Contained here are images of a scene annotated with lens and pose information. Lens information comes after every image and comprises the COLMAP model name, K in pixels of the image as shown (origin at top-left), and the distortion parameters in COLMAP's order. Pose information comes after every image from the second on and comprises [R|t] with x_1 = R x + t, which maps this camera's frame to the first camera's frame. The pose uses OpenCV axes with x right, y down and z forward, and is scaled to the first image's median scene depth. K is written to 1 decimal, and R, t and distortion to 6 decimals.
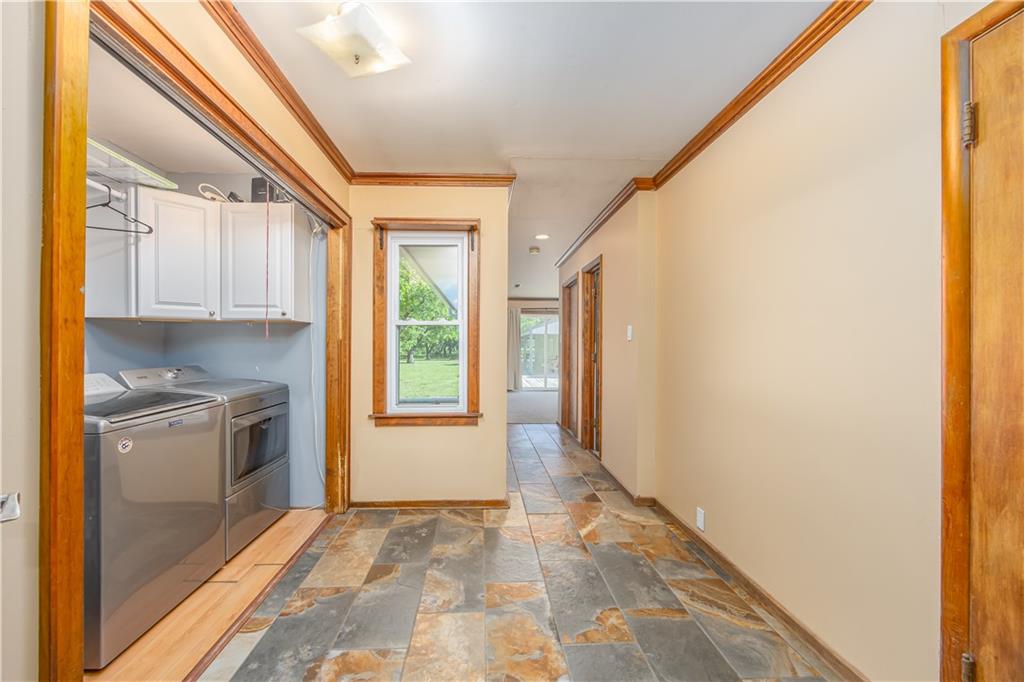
lens RADIAL K [[396.7, 0, 506.8], [0, 396.7, 342.1], [0, 0, 1]] dist [-0.002016, -0.000367]
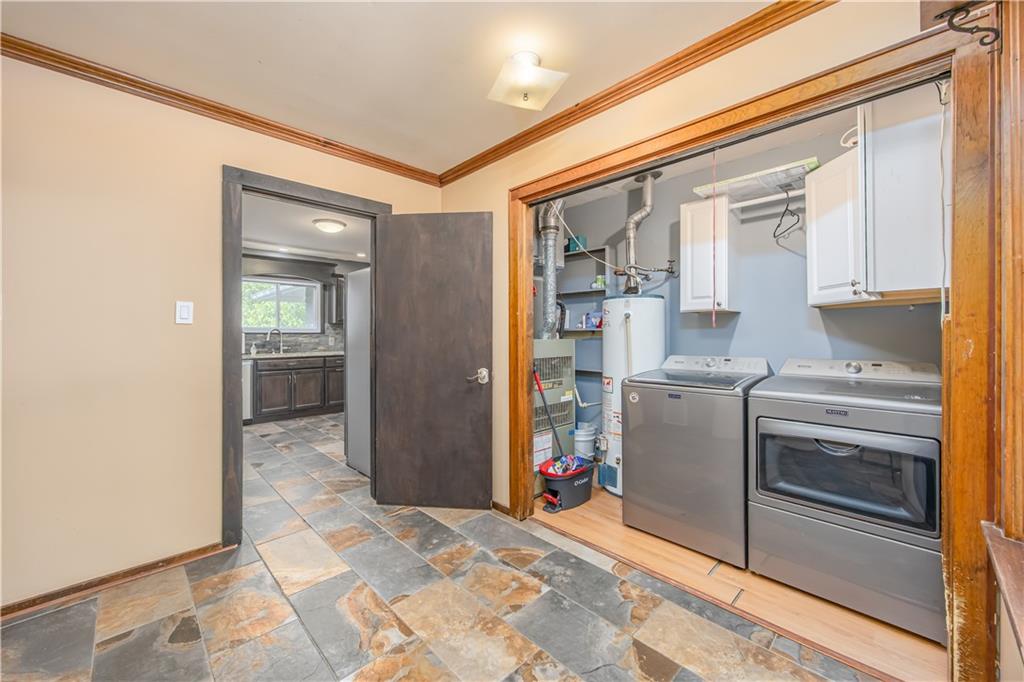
lens RADIAL K [[396.7, 0, 504.6], [0, 396.7, 333.7], [0, 0, 1]] dist [-0.002016, -0.000367]
pose [[-0.763620, 0.001607, -0.645663, 0.375918], [0.002383, 0.999997, -0.000330, 0.006137], [0.645661, -0.001791, -0.763622, 1.575813]]
